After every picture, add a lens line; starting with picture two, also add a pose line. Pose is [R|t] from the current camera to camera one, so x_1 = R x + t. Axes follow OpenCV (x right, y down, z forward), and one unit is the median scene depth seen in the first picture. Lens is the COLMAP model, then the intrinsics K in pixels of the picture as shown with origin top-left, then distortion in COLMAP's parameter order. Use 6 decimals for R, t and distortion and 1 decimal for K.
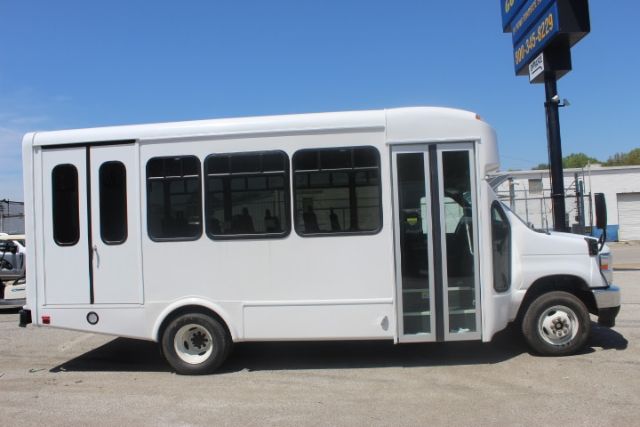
lens RADIAL K [[525.9, 0, 323.8], [0, 525.9, 209.2], [0, 0, 1]] dist [-0.128817, 0.082755]
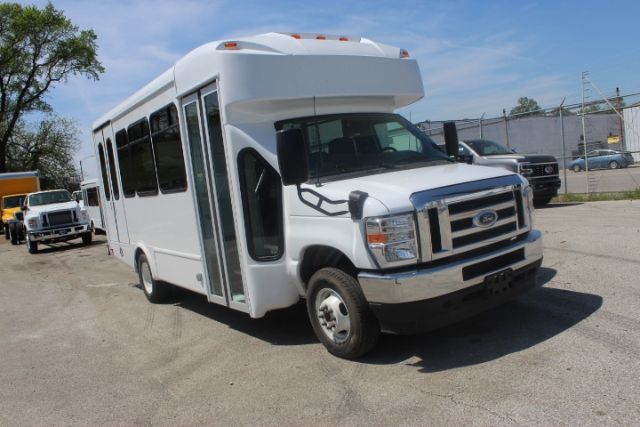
lens RADIAL K [[525.9, 0, 319.5], [0, 525.9, 215.5], [0, 0, 1]] dist [-0.128817, 0.082755]
pose [[0.652305, 0.023211, -0.757601, 0.992696], [0.124792, 0.982602, 0.137552, -0.011105], [0.747613, -0.184269, 0.638059, 0.545923]]
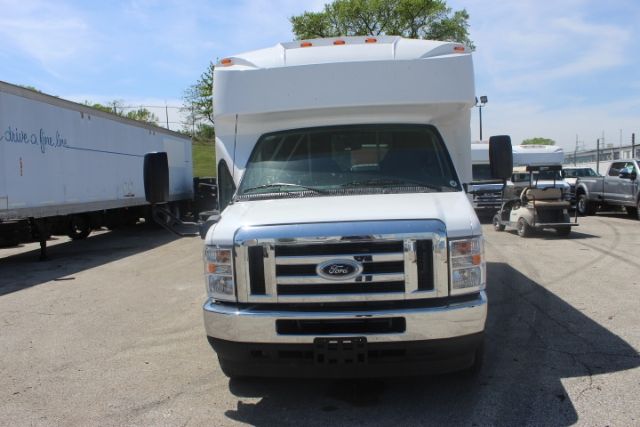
lens RADIAL K [[525.9, 0, 315.1], [0, 525.9, 218.3], [0, 0, 1]] dist [-0.128817, 0.082755]
pose [[-0.019186, 0.111947, -0.993529, 1.169613], [0.082254, 0.990520, 0.110020, -0.002773], [0.996427, -0.079610, -0.028212, 1.149432]]
